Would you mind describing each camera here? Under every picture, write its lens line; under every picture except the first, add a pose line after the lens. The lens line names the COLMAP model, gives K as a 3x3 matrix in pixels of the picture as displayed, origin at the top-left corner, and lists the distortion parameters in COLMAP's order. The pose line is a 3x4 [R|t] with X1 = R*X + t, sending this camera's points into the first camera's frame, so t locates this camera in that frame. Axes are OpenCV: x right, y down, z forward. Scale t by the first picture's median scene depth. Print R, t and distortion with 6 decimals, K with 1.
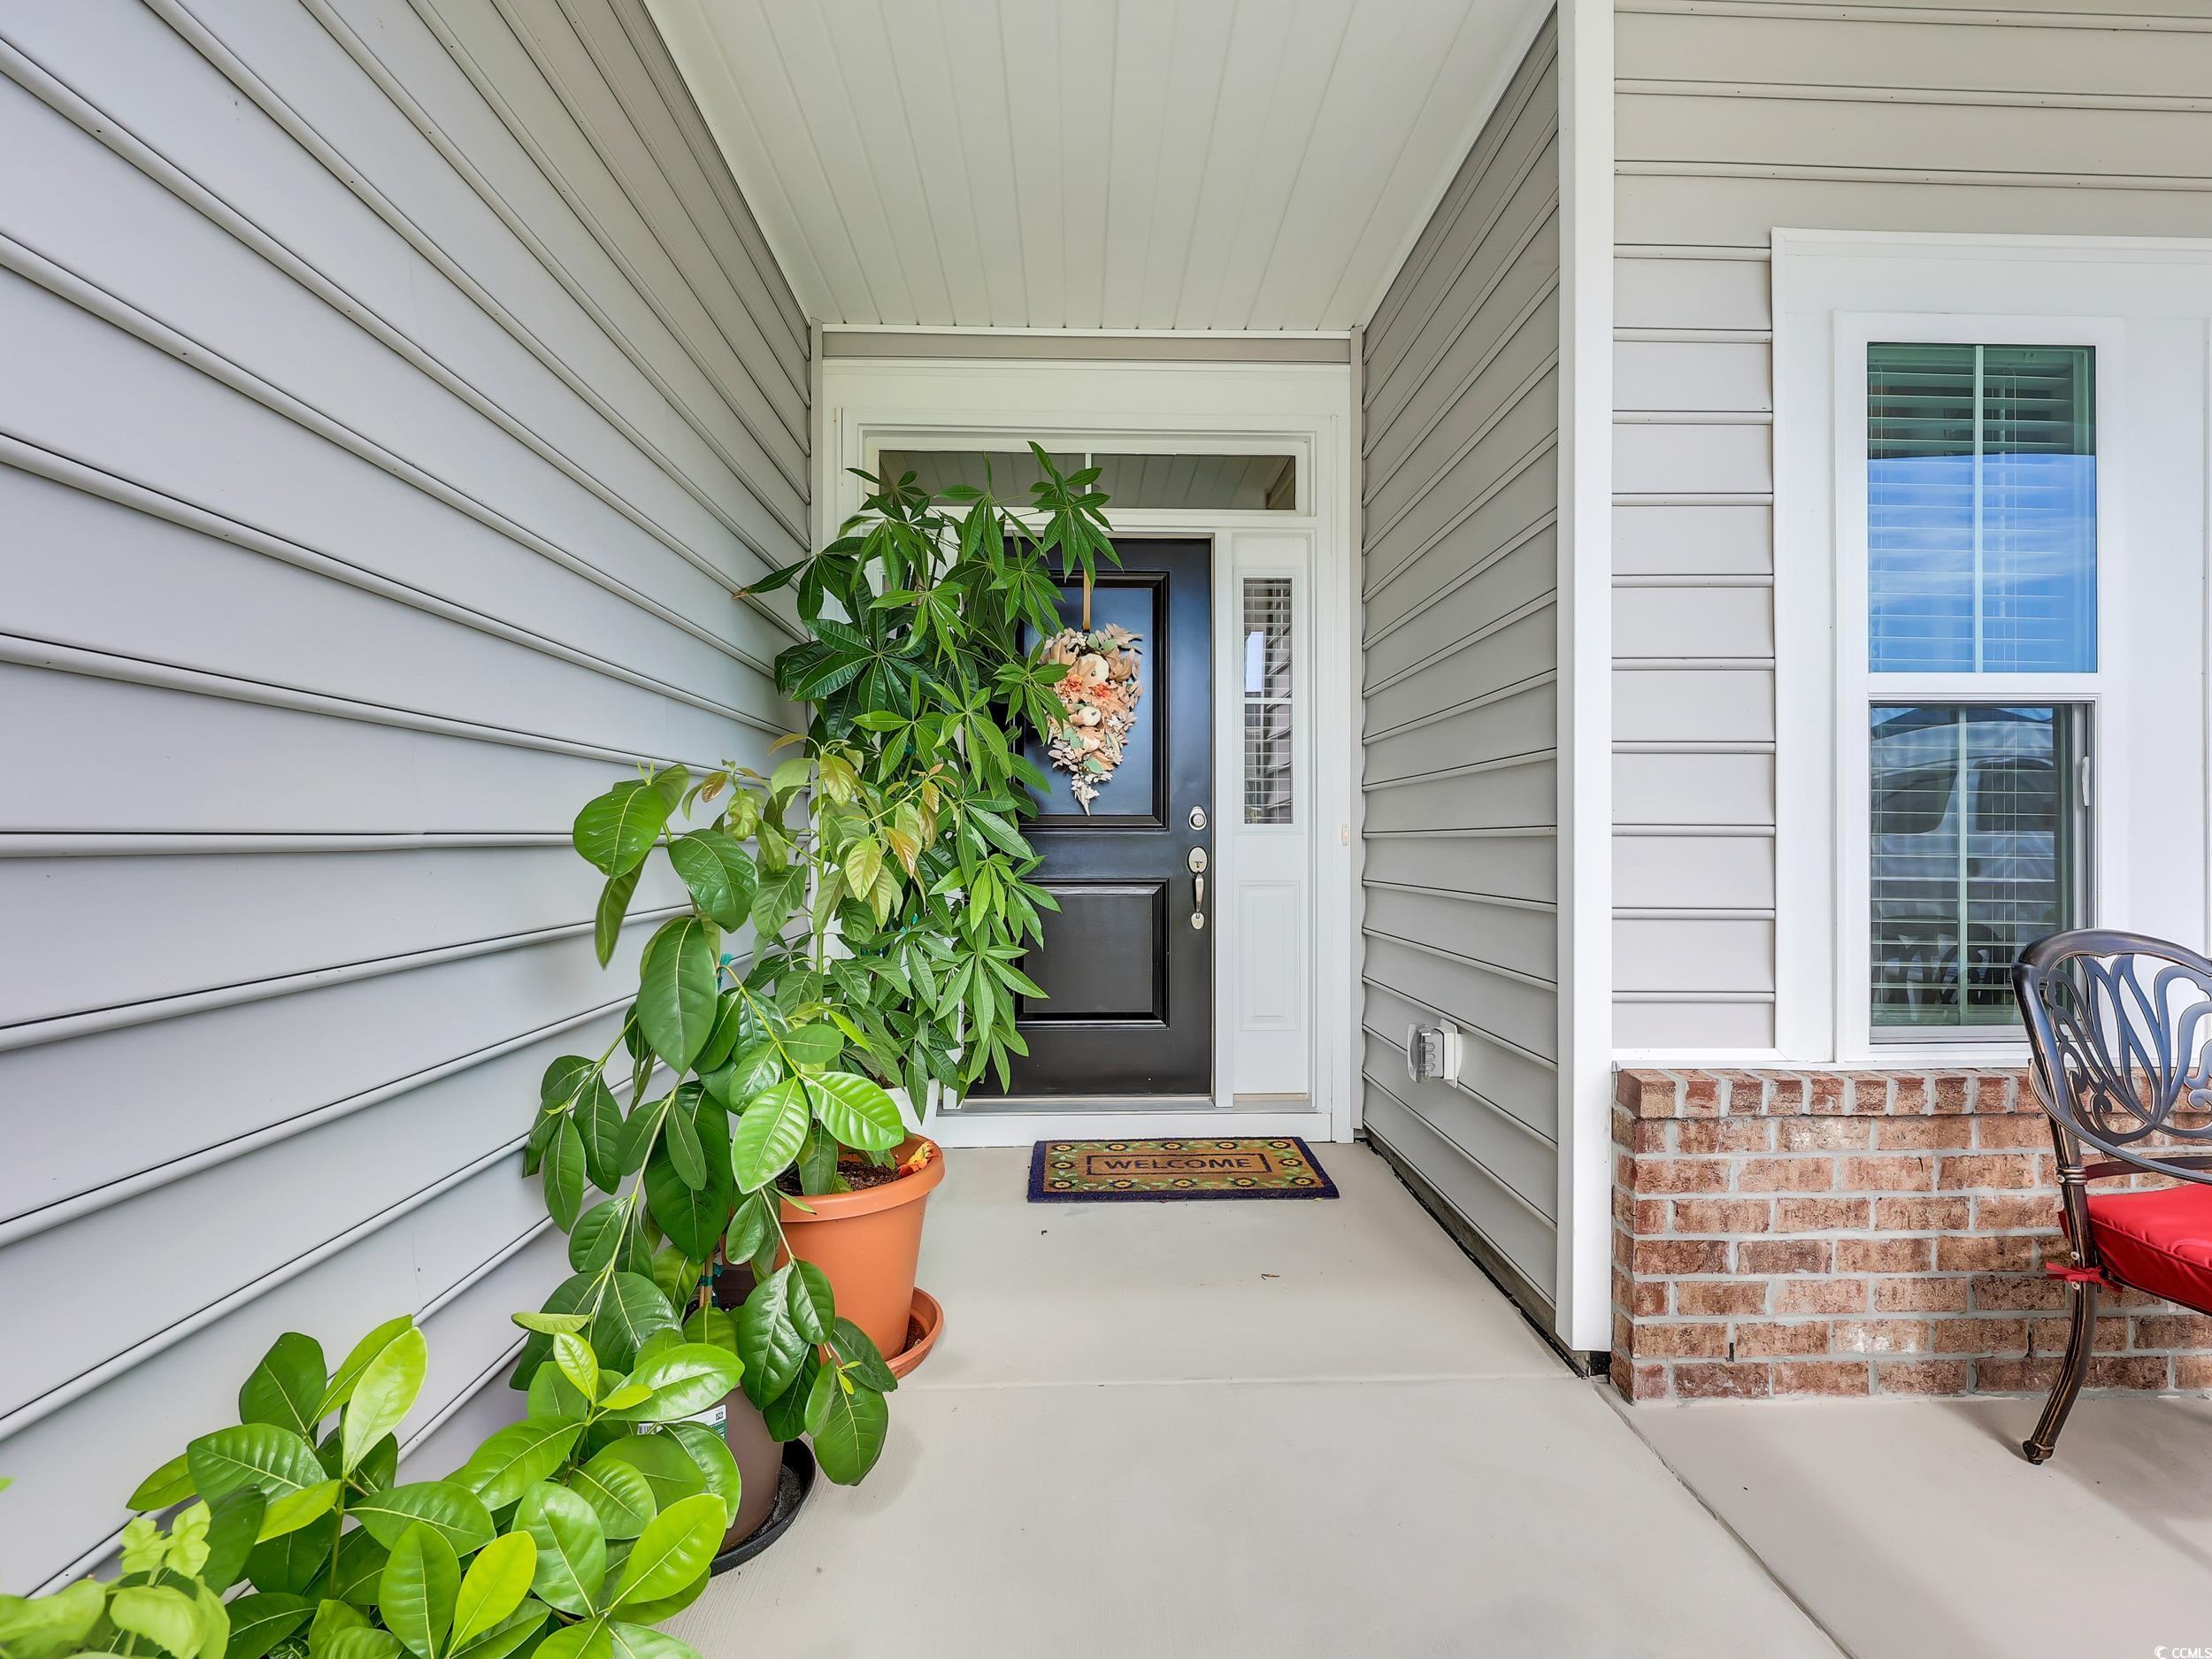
lens RADIAL K [[1001.5, 0, 1101.7], [0, 1001.5, 838.8], [0, 0, 1]] dist [0.000150, 0.000442]
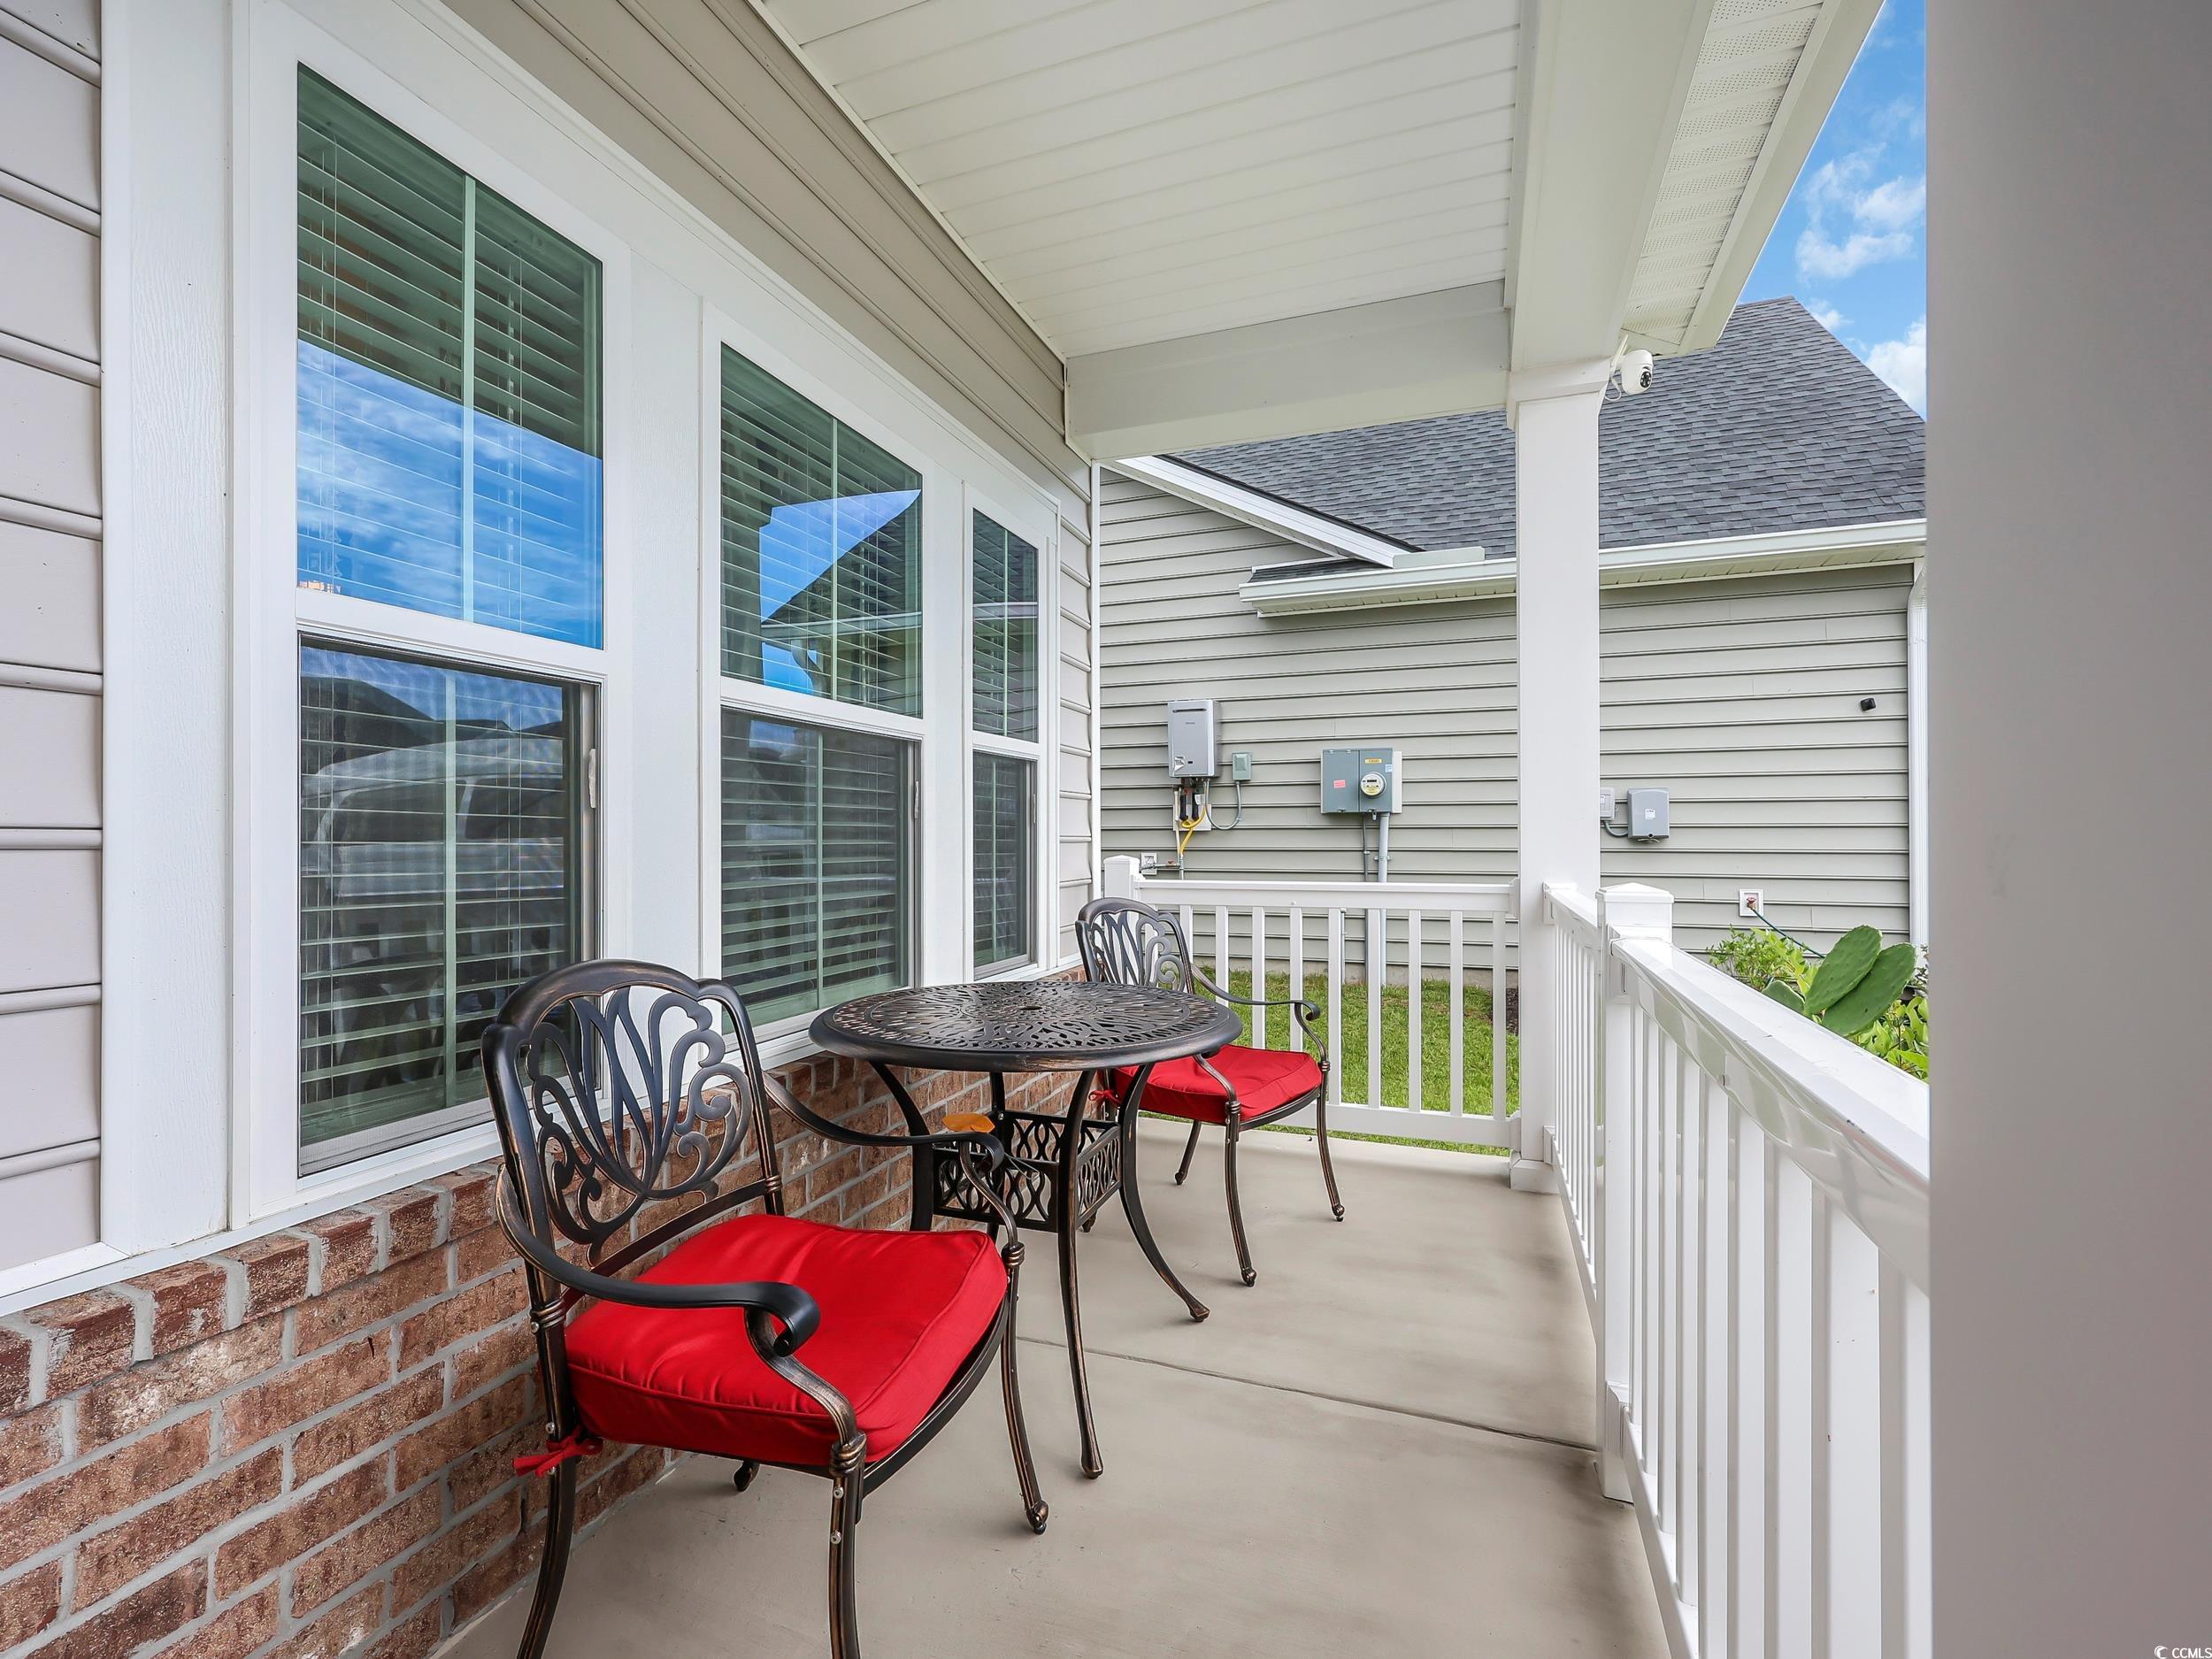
lens RADIAL K [[1001.5, 0, 1100.8], [0, 1001.5, 839.3], [0, 0, 1]] dist [0.000150, 0.000442]
pose [[0.377348, -0.002191, 0.926069, 0.392571], [-0.001152, 0.999995, 0.002836, -0.009695], [-0.926071, -0.002137, 0.377344, 0.312154]]
